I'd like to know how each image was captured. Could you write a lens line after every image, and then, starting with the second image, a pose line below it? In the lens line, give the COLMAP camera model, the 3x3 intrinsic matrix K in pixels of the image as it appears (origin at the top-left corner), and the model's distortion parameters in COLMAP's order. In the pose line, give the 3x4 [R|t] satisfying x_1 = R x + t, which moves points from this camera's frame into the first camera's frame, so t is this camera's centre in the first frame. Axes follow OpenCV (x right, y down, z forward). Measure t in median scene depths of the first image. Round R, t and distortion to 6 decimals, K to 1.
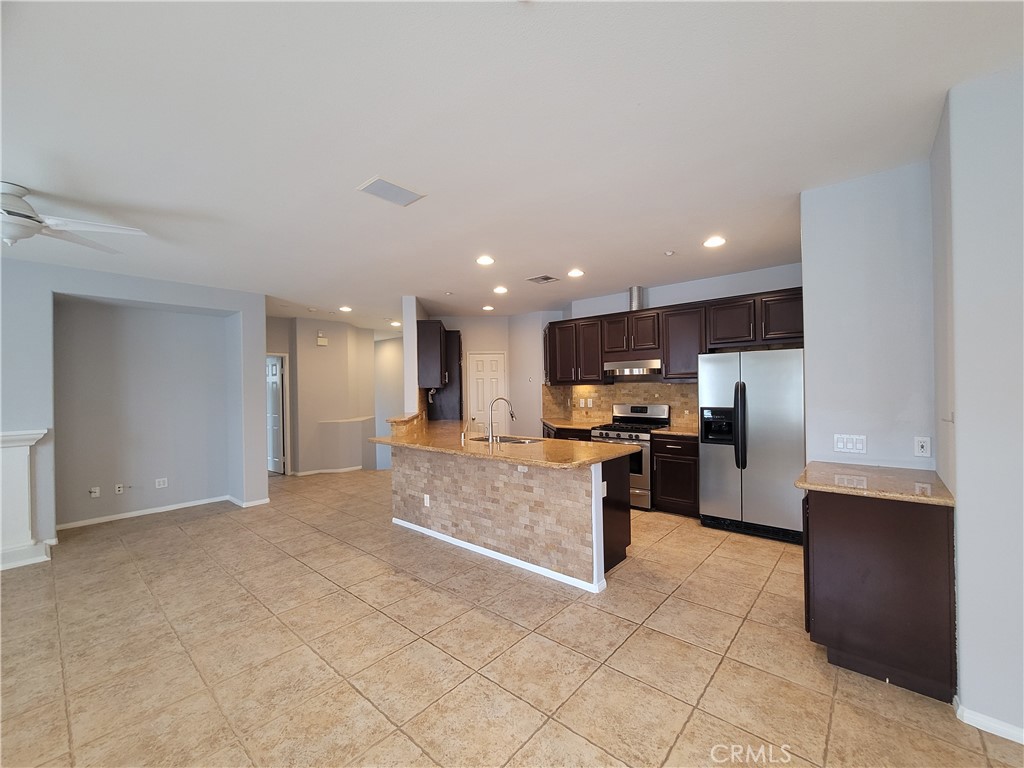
lens RADIAL K [[419.9, 0, 510.6], [0, 419.9, 387.5], [0, 0, 1]] dist [-0.004360, 0.000401]
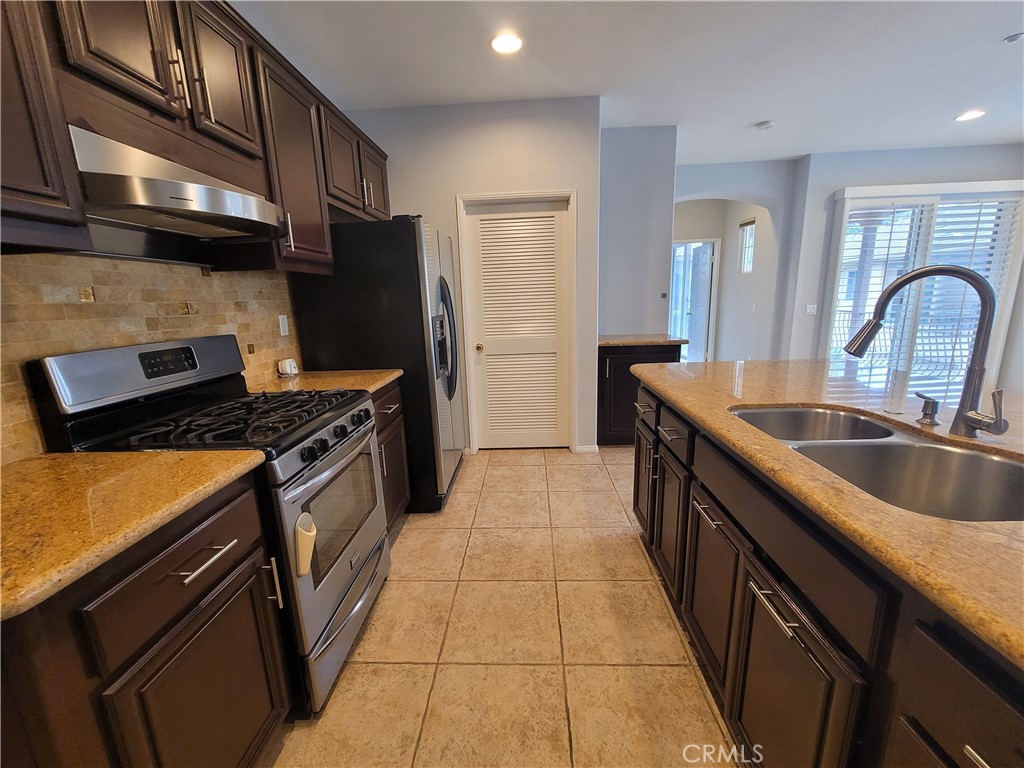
lens RADIAL K [[419.9, 0, 510.6], [0, 419.9, 387.5], [0, 0, 1]] dist [-0.004360, 0.000401]
pose [[-0.623738, -0.130434, 0.770674, -0.068505], [0.042095, 0.978942, 0.199752, 0.033416], [-0.780499, 0.157034, -0.605112, 1.385386]]
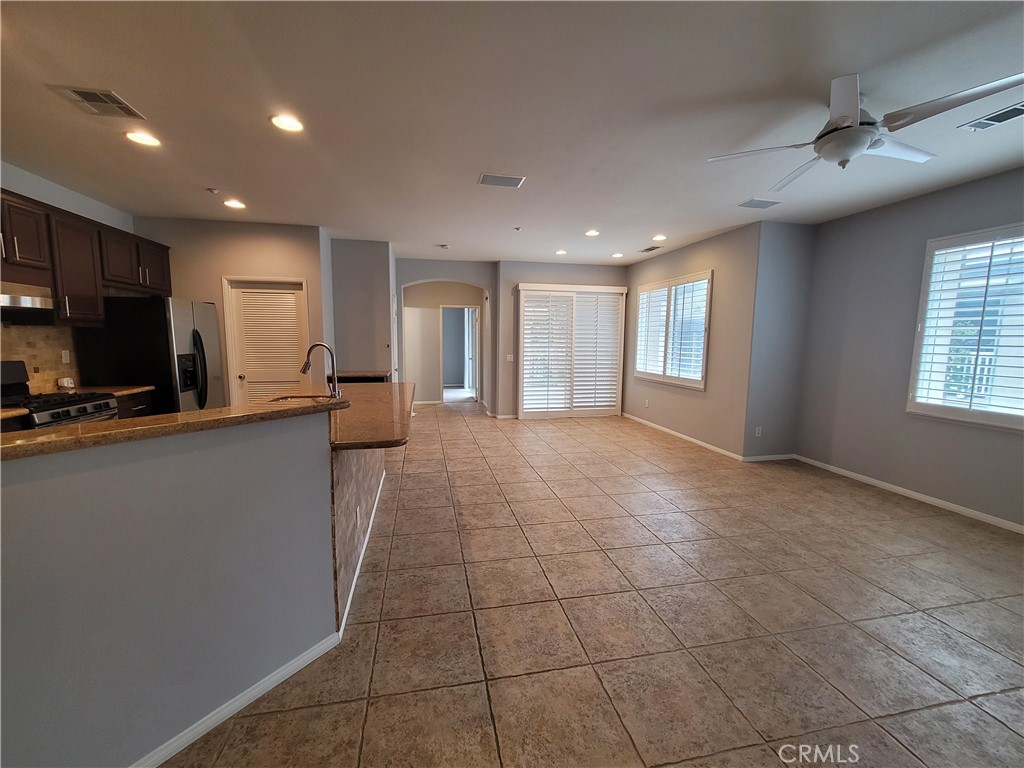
lens RADIAL K [[419.9, 0, 510.6], [0, 419.9, 387.5], [0, 0, 1]] dist [-0.004360, 0.000401]
pose [[-0.800150, -0.061973, 0.596590, -0.766472], [0.002404, 0.994309, 0.106511, 0.023188], [-0.599796, 0.086659, -0.795447, 1.416672]]
